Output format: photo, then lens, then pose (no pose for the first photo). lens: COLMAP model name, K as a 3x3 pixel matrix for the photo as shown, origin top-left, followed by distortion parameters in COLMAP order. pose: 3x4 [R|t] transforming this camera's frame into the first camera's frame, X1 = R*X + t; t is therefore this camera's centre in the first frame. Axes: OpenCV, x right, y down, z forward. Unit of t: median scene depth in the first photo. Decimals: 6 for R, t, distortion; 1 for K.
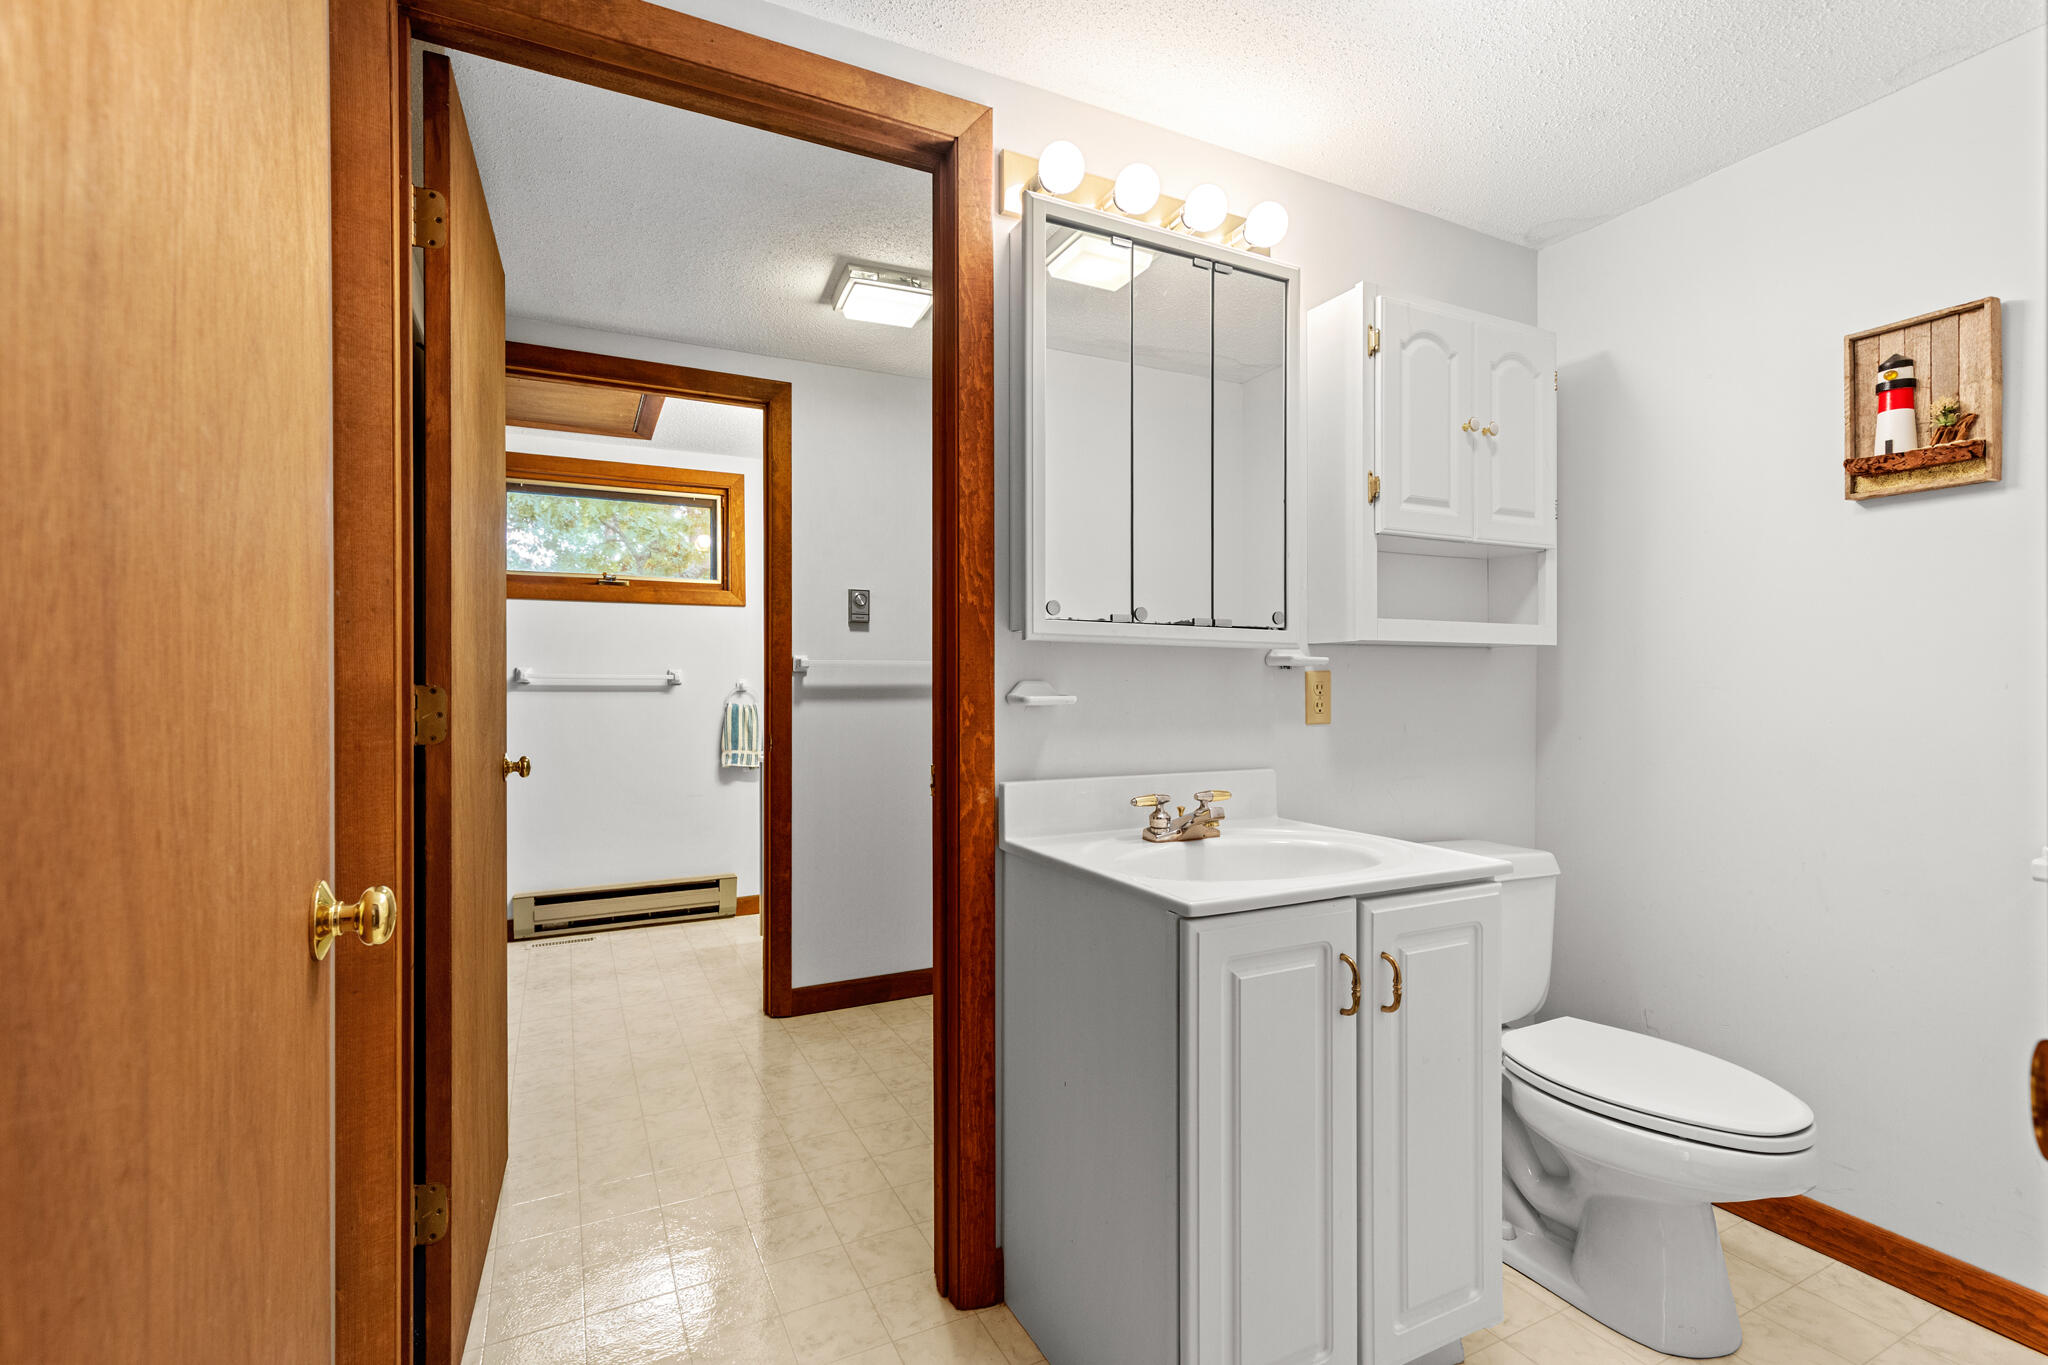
lens RADIAL K [[951.7, 0, 1032.6], [0, 951.7, 690.6], [0, 0, 1]] dist [0.000209, -0.000038]
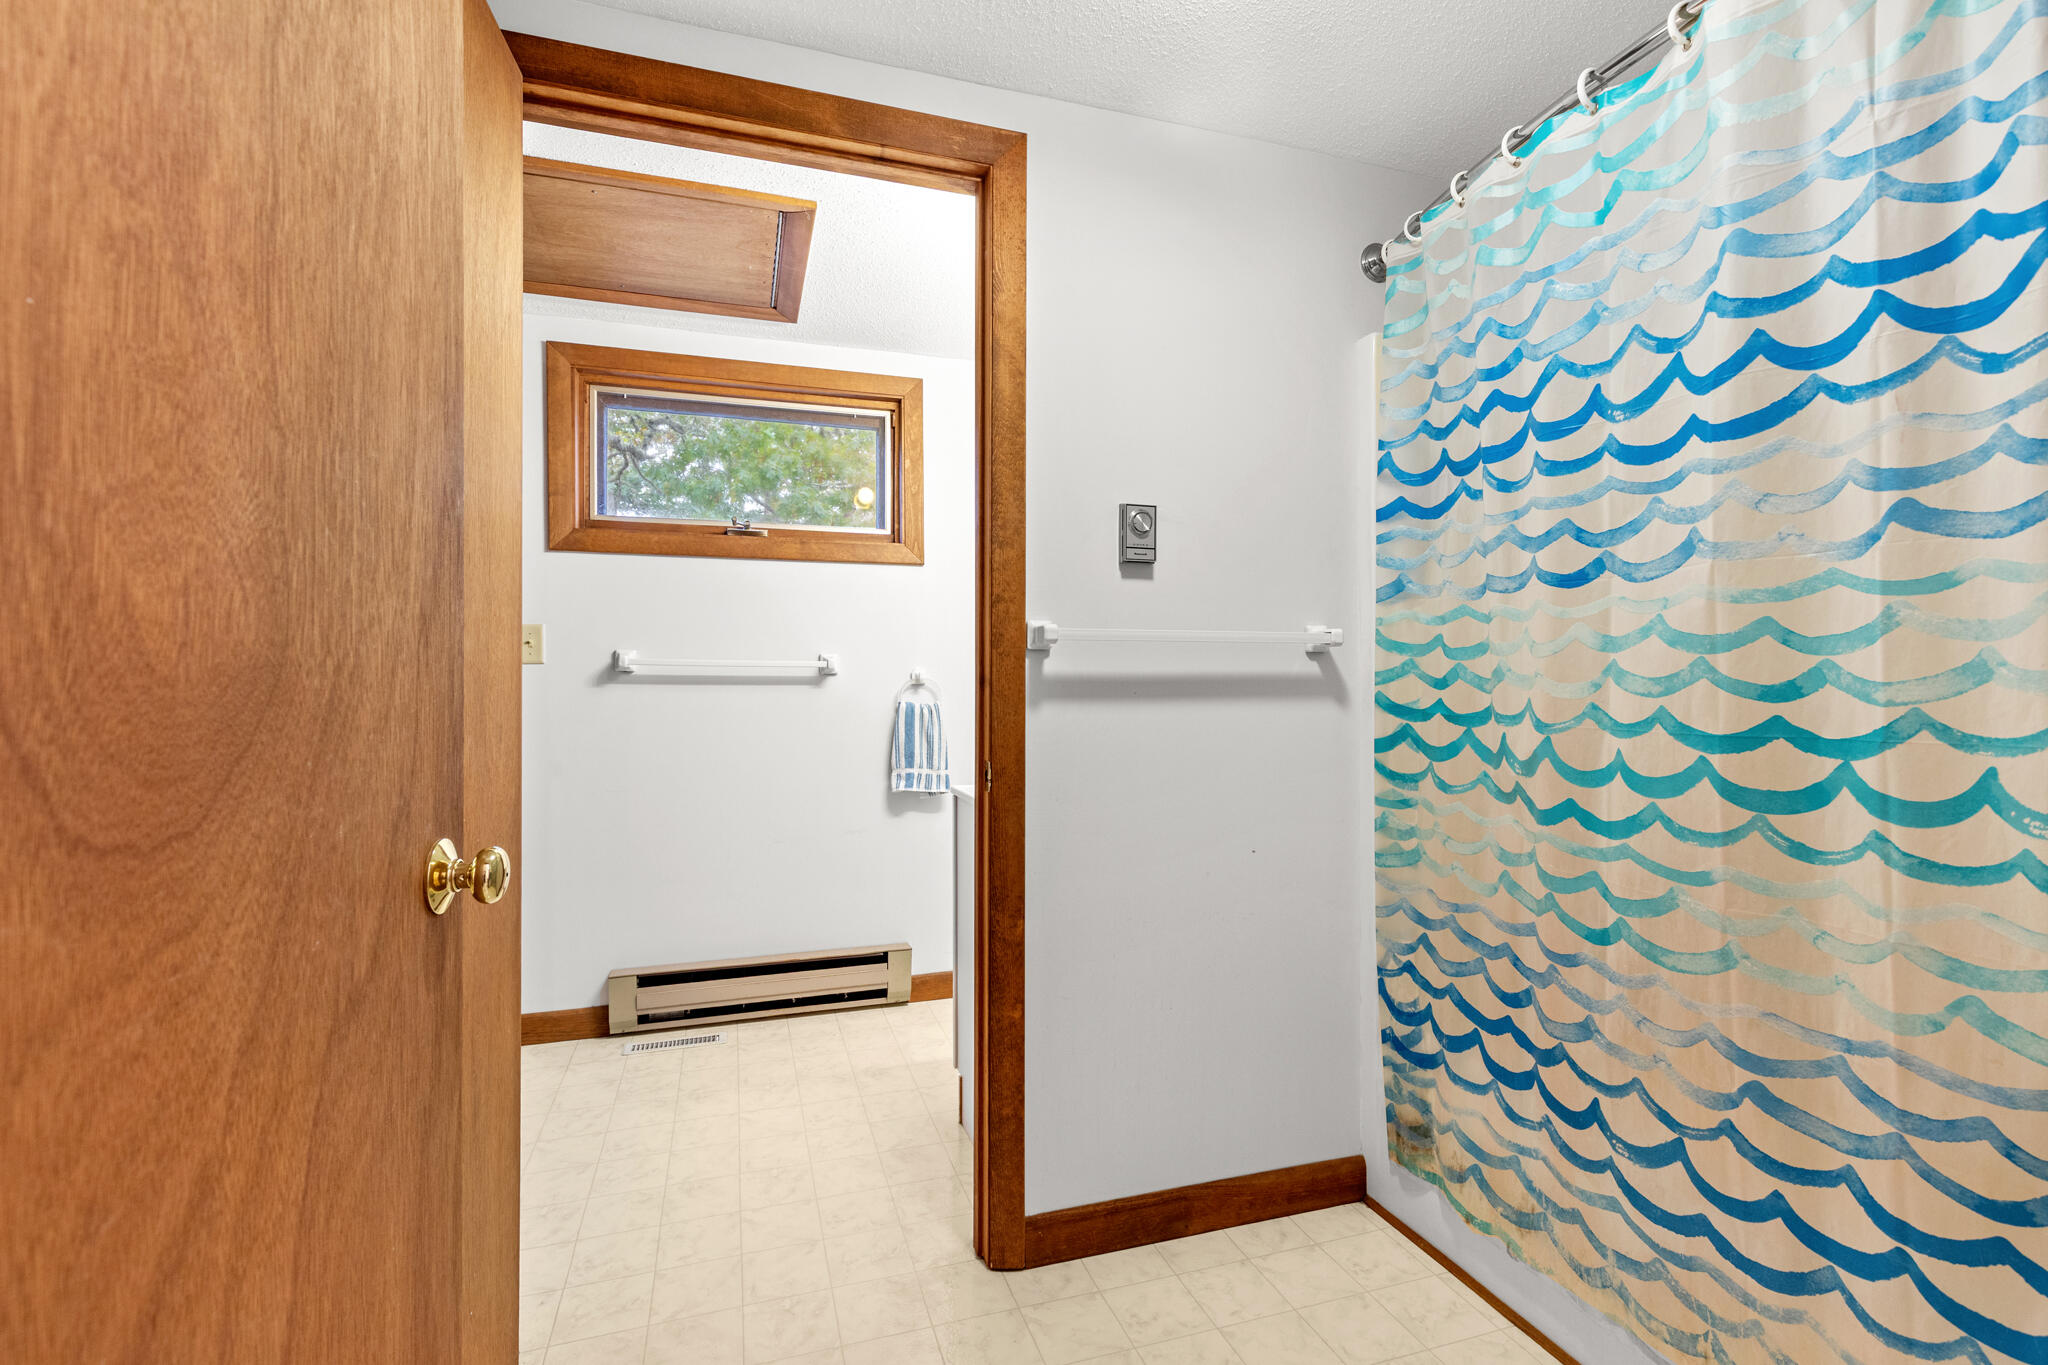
lens RADIAL K [[951.7, 0, 1023.1], [0, 951.7, 679.0], [0, 0, 1]] dist [0.000209, -0.000038]
pose [[0.987220, 0.000907, -0.159359, -0.130882], [-0.001919, 0.999979, -0.006200, 0.000970], [0.159350, 0.006427, 0.987201, 0.353494]]
